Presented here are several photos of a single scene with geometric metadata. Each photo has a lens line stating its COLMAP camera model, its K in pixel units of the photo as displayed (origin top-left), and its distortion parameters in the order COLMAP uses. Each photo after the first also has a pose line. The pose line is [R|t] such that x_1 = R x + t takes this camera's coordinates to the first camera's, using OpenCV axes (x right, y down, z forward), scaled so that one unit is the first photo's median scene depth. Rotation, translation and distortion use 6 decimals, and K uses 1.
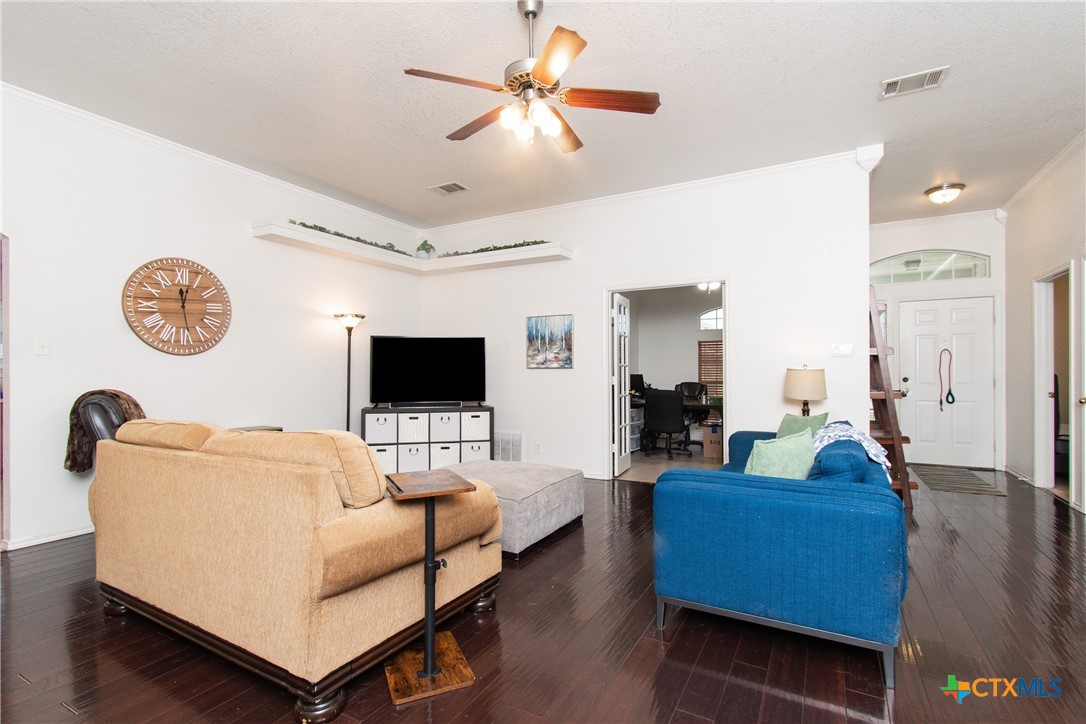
lens RADIAL K [[503.7, 0, 546.4], [0, 503.7, 370.4], [0, 0, 1]] dist [0.004364, -0.000999]
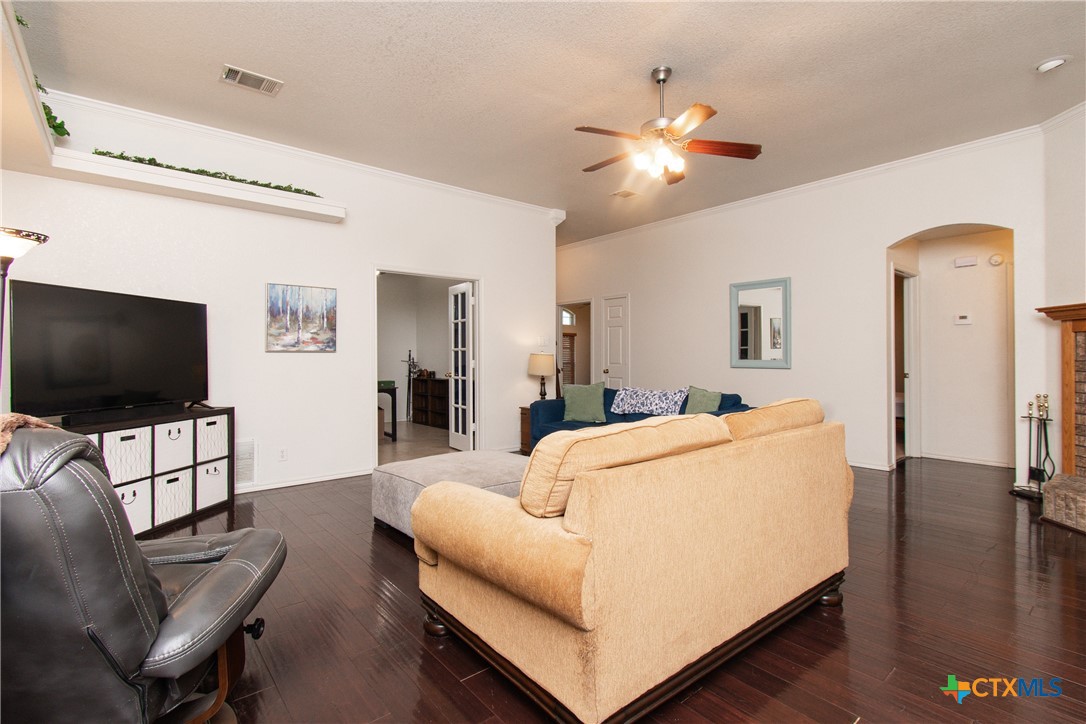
lens RADIAL K [[503.7, 0, 545.1], [0, 503.7, 356.8], [0, 0, 1]] dist [0.004364, -0.000999]
pose [[0.373283, -0.003716, 0.927710, -0.593947], [-0.009703, 0.999922, 0.007910, -0.006096], [-0.927667, -0.011954, 0.373218, 0.343386]]
